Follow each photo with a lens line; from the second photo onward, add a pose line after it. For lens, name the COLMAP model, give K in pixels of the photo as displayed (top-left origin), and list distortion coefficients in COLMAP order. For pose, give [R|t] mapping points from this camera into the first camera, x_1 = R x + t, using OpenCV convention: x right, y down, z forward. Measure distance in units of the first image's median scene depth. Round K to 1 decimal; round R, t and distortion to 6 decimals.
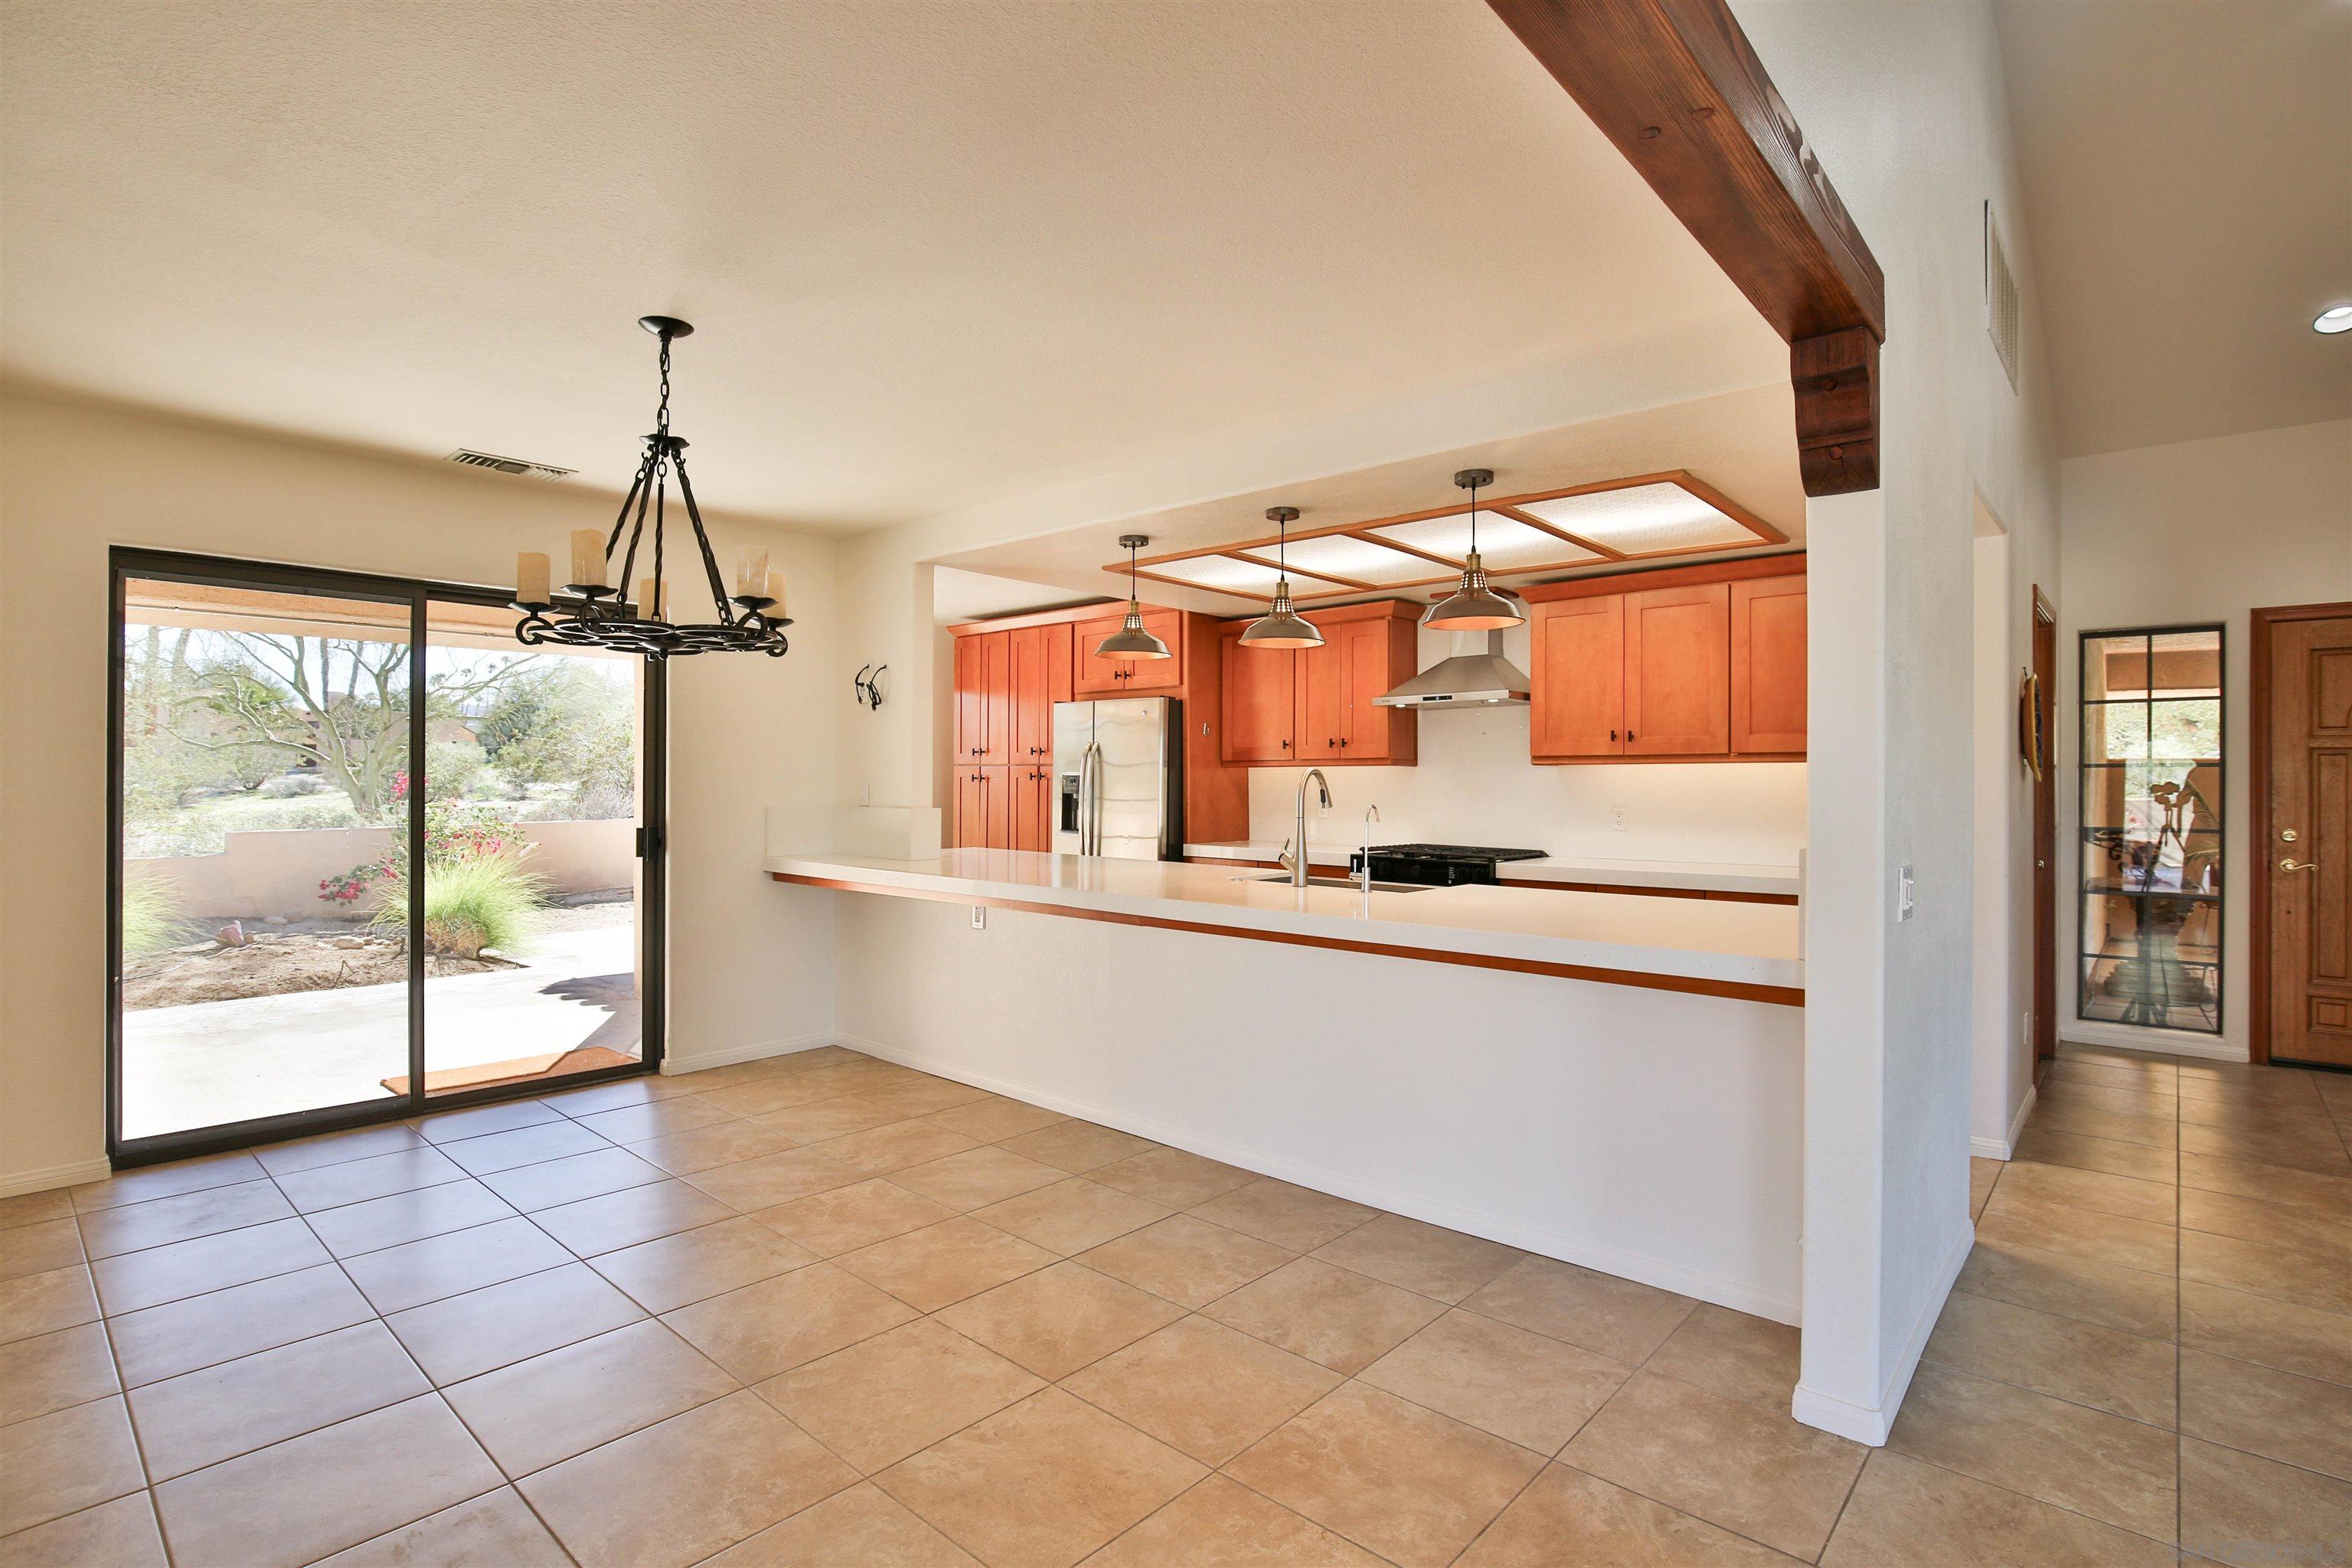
lens RADIAL K [[1129.4, 0, 1178.4], [0, 1129.4, 775.9], [0, 0, 1]] dist [-0.029269, 0.004326]
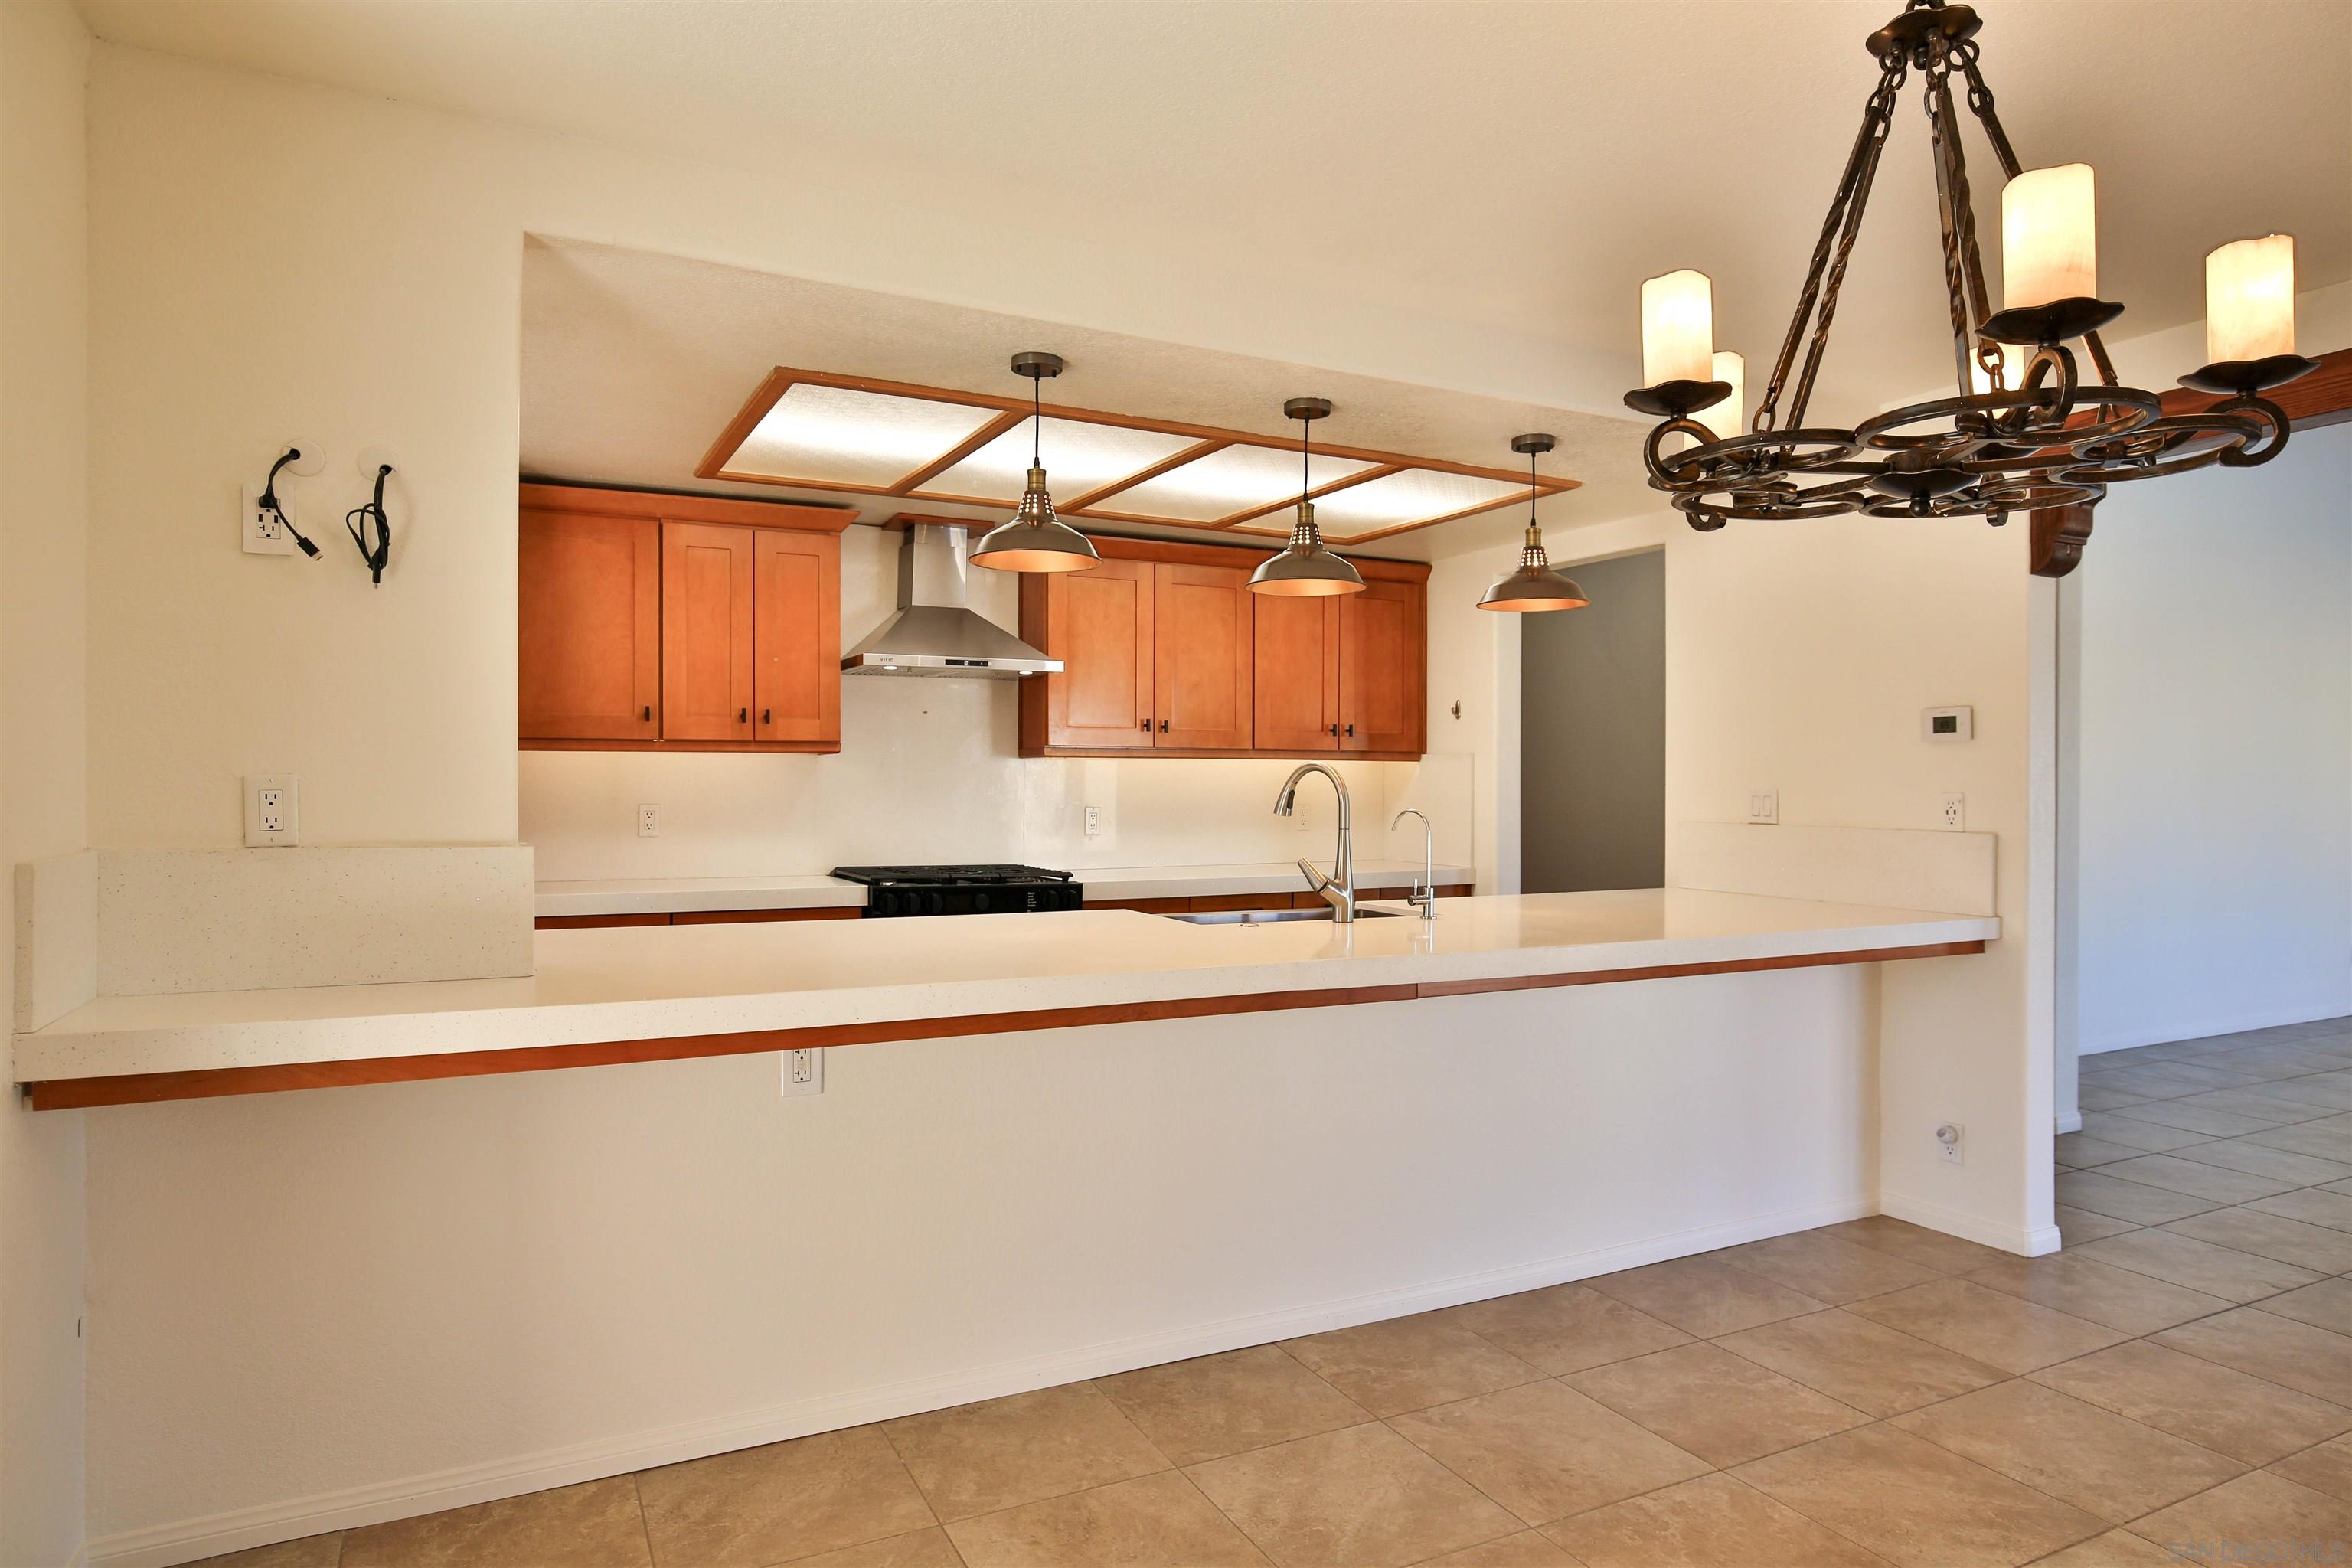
lens RADIAL K [[1389.3, 0, 1170.5], [0, 1389.3, 792.2], [0, 0, 1]] dist [-0.008512, 0.001791]
pose [[0.360553, -0.011361, 0.932669, -0.863795], [-0.008322, 0.999847, 0.015397, -0.001090], [-0.932701, -0.013313, 0.360404, 0.859577]]
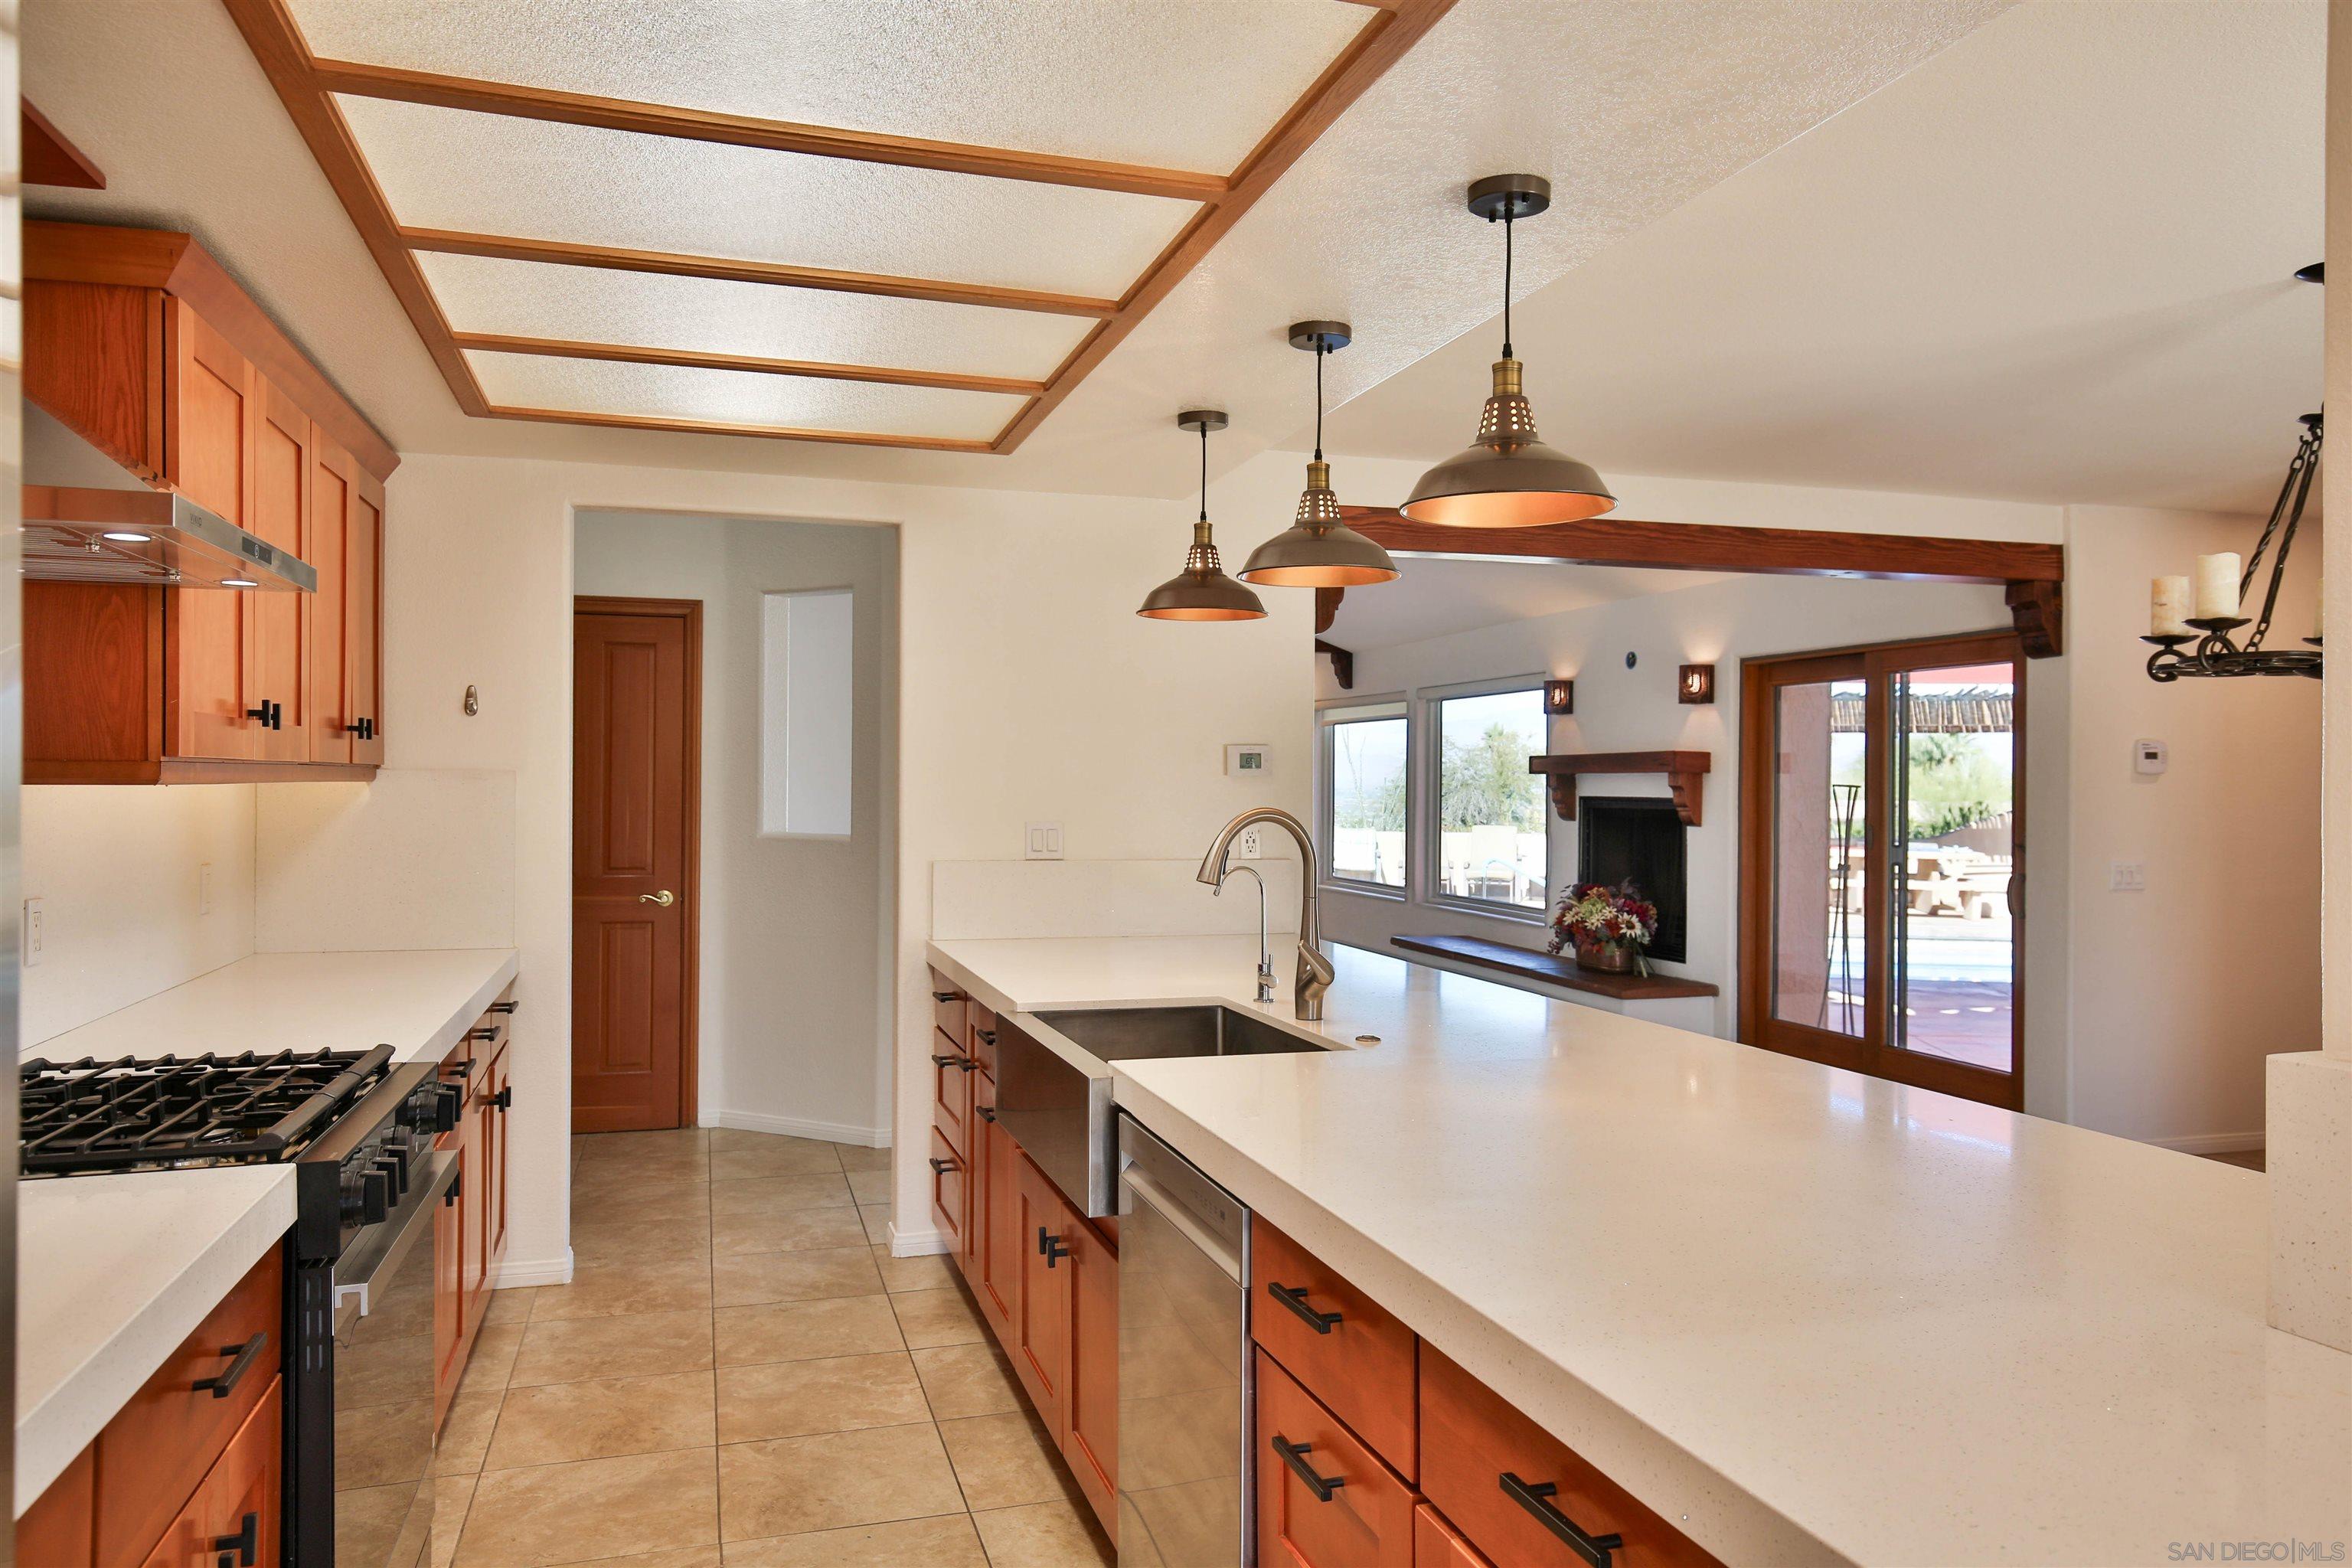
lens RADIAL K [[1618.5, 0, 1195.8], [0, 1618.5, 781.5], [0, 0, 1]] dist [0.006675, -0.007568]
pose [[-0.861156, -0.011117, 0.508218, -0.280931], [-0.014510, 0.999891, -0.002716, -0.020558], [-0.508133, -0.009713, -0.861224, 1.909091]]
